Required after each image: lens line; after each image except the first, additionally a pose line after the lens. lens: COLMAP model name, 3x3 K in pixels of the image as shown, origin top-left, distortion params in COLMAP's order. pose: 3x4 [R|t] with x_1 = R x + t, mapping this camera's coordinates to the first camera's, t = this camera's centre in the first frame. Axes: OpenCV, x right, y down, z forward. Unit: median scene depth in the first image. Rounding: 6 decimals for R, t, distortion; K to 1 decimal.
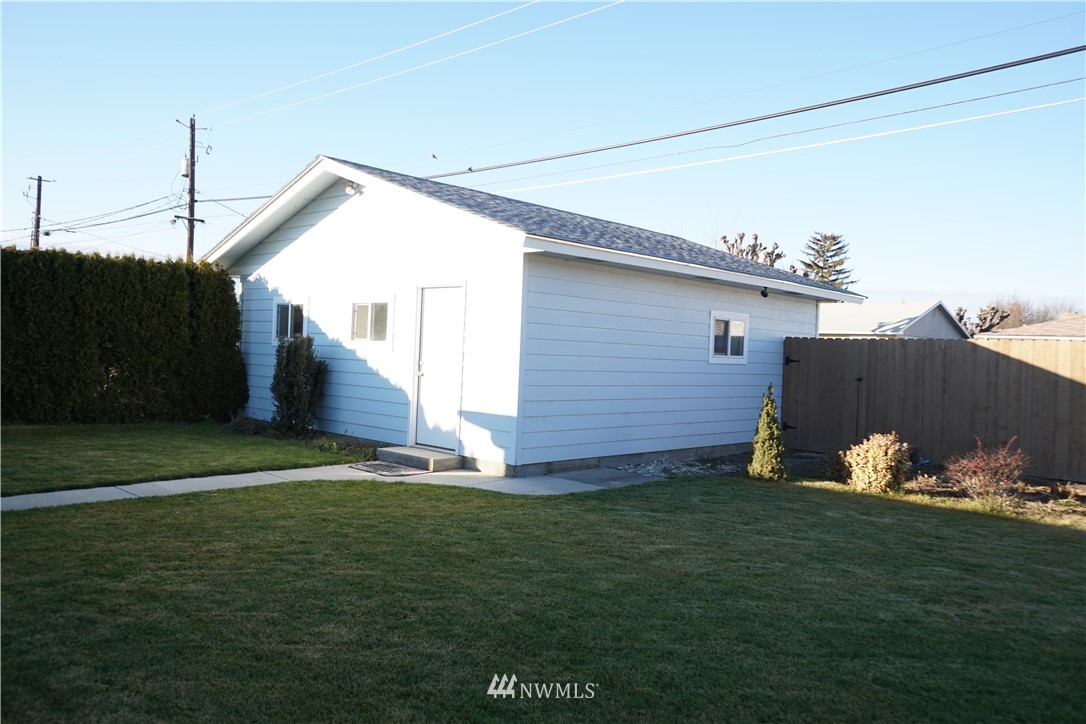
lens RADIAL K [[827.6, 0, 542.2], [0, 827.6, 355.6], [0, 0, 1]] dist [0.060122, 0.006936]
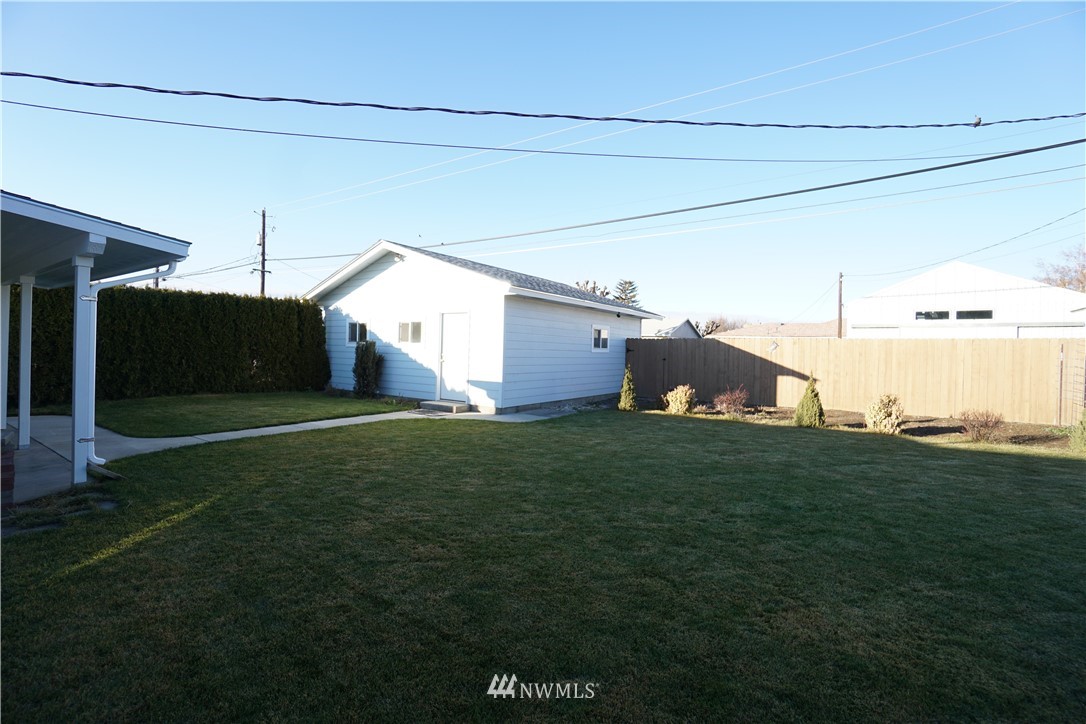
lens RADIAL K [[485.6, 0, 546.8], [0, 485.6, 359.9], [0, 0, 1]] dist [-0.028280, 0.000957]
pose [[0.985435, -0.019139, 0.168970, -0.098542], [0.015582, 0.999629, 0.022350, 0.000090], [-0.169335, -0.019391, 0.985368, -0.087394]]
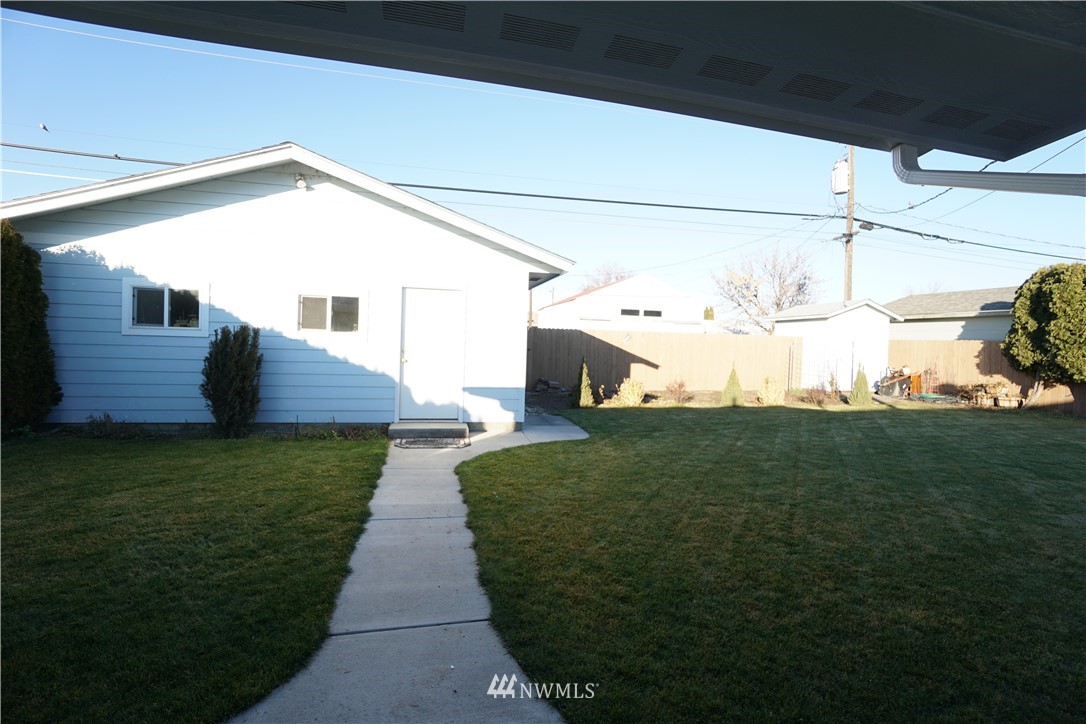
lens RADIAL K [[485.6, 0, 538.7], [0, 485.6, 355.5], [0, 0, 1]] dist [-0.028280, 0.000957]
pose [[0.535190, -0.046199, 0.843468, -0.618056], [-0.006592, 0.998245, 0.058860, -0.026369], [-0.844706, -0.037061, 0.533945, 0.460868]]
